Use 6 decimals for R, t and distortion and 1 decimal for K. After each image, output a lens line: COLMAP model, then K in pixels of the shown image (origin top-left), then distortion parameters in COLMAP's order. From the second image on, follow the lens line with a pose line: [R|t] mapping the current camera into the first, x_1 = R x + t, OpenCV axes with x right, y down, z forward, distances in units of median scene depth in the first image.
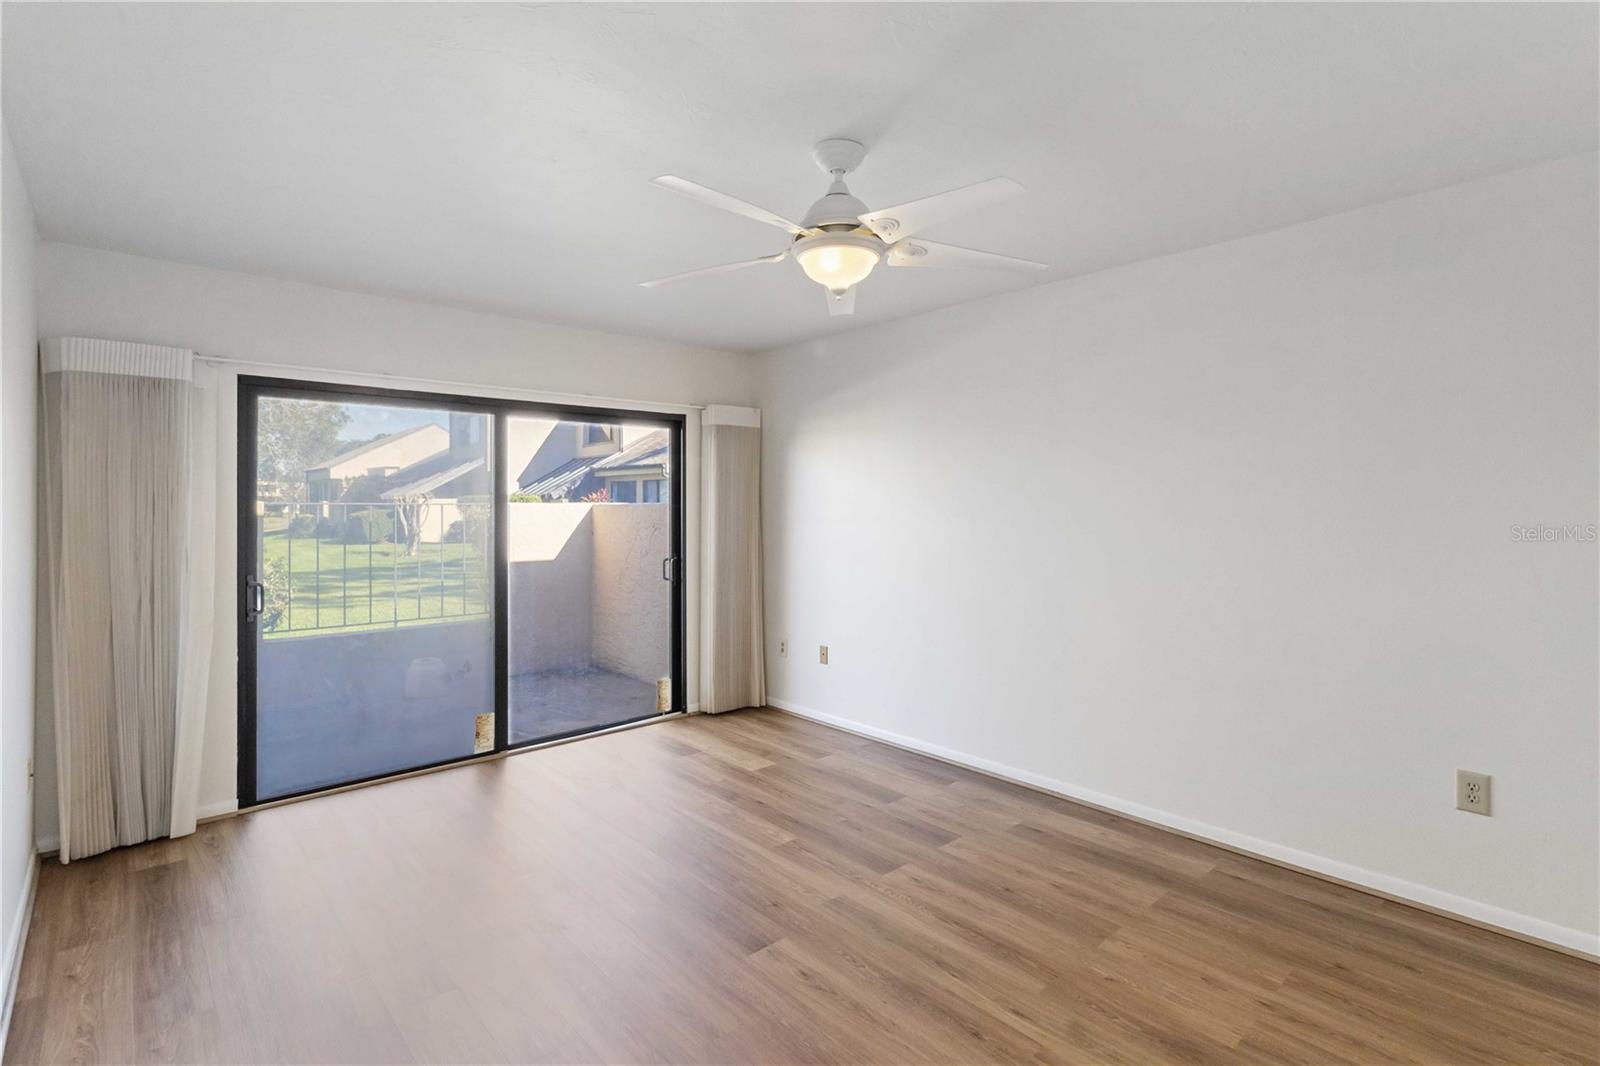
lens RADIAL K [[767.8, 0, 795.0], [0, 767.8, 500.3], [0, 0, 1]] dist [0.002837, 0.000389]
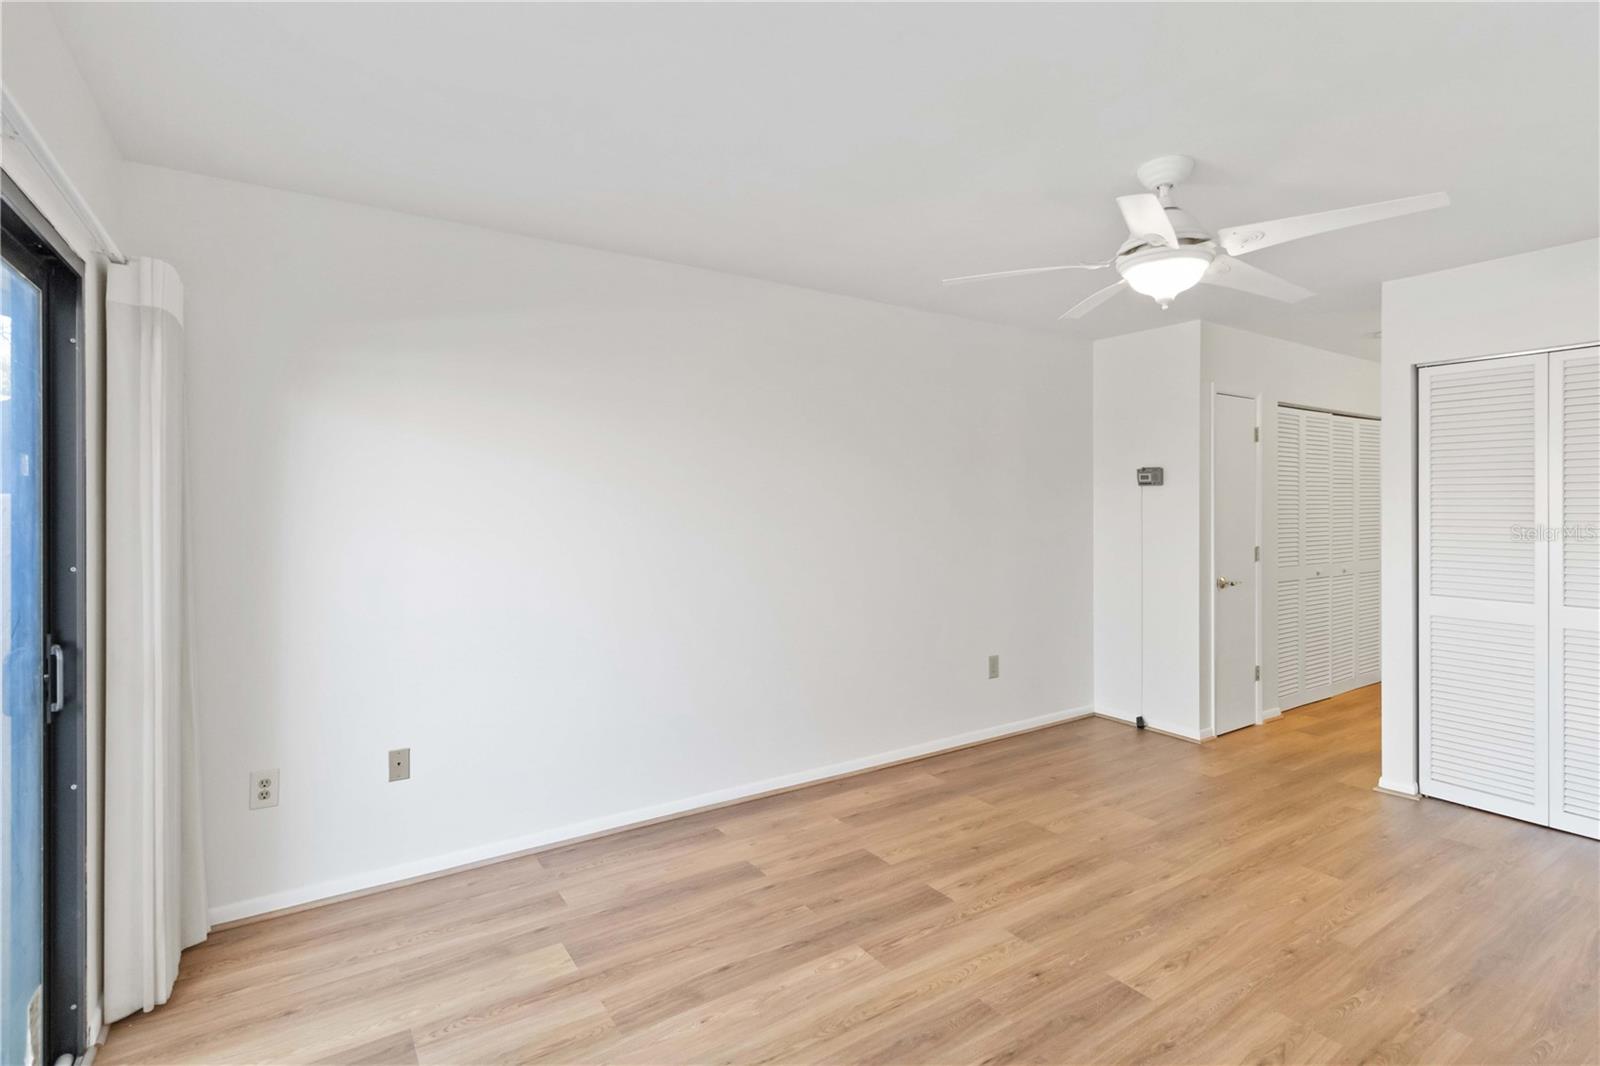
lens RADIAL K [[767.4, 0, 801.2], [0, 767.4, 509.1], [0, 0, 1]] dist [0.000740, 0.000303]
pose [[0.135429, -0.002666, 0.990783, -0.864045], [-0.007790, 0.999963, 0.003756, 0.008730], [-0.990756, -0.008227, 0.135403, 1.098386]]
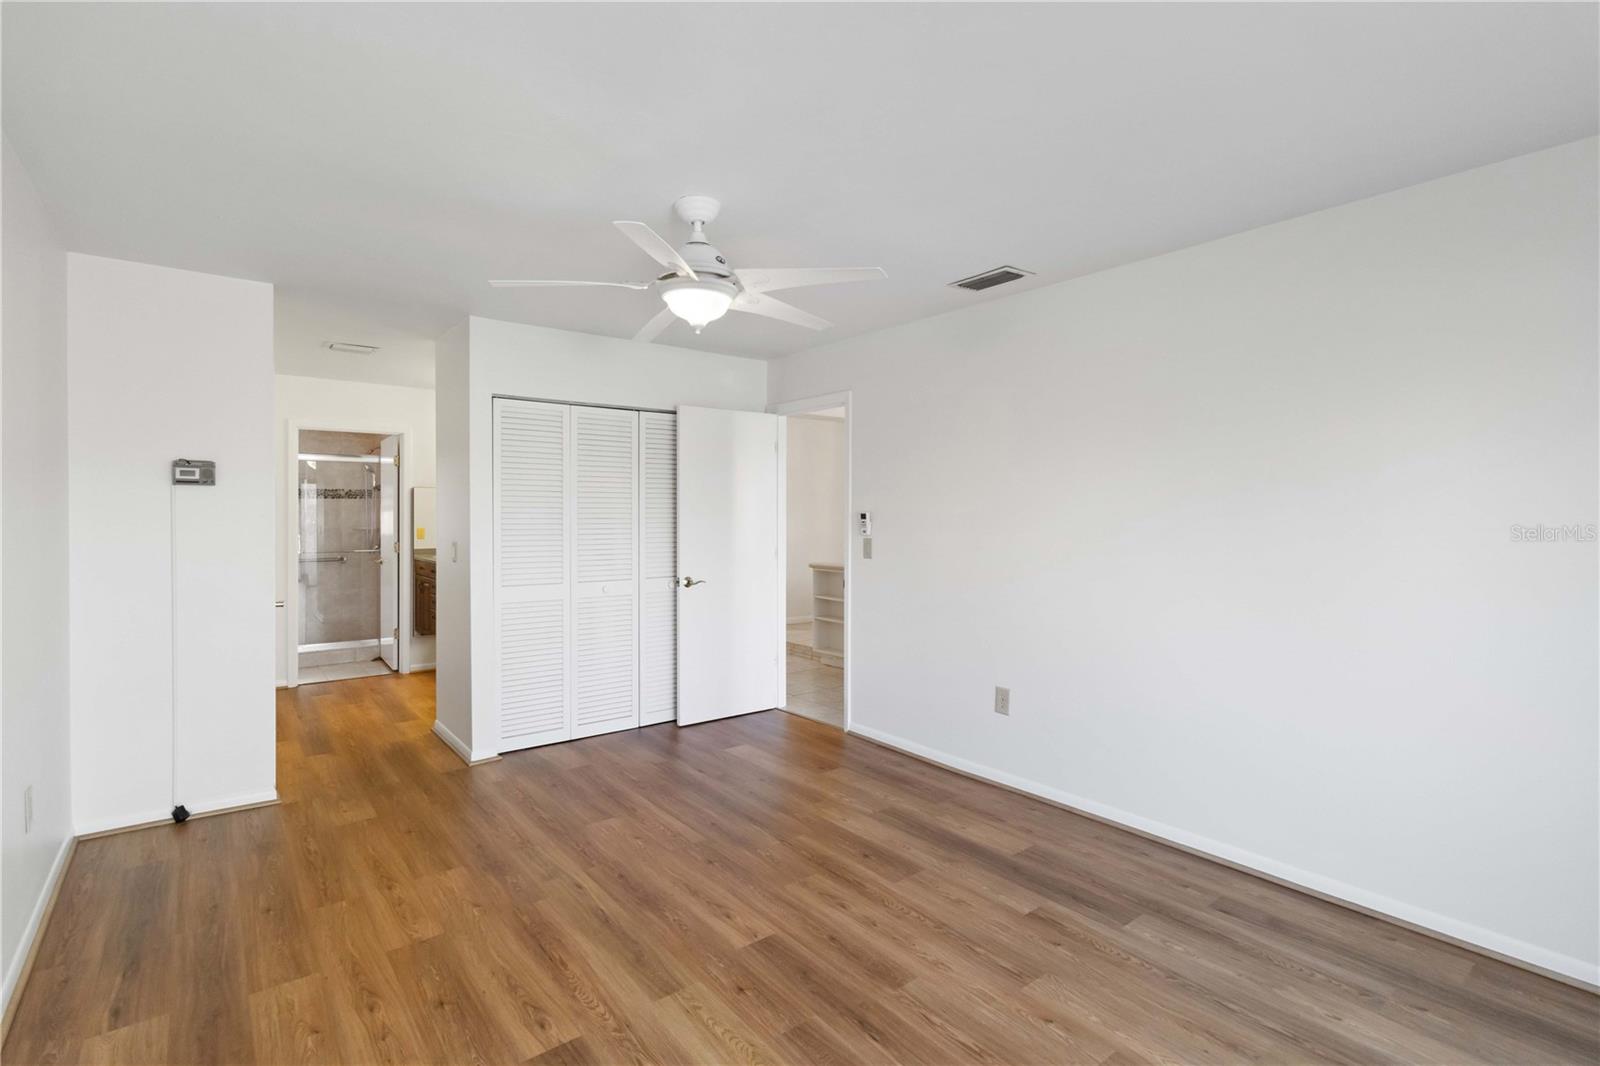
lens RADIAL K [[767.4, 0, 801.2], [0, 767.4, 509.1], [0, 0, 1]] dist [0.000740, 0.000303]
pose [[-0.998700, 0.003948, 0.050813, -0.129502], [0.003285, 0.999908, -0.013123, 0.015716], [-0.050860, -0.012939, -0.998622, 1.755657]]
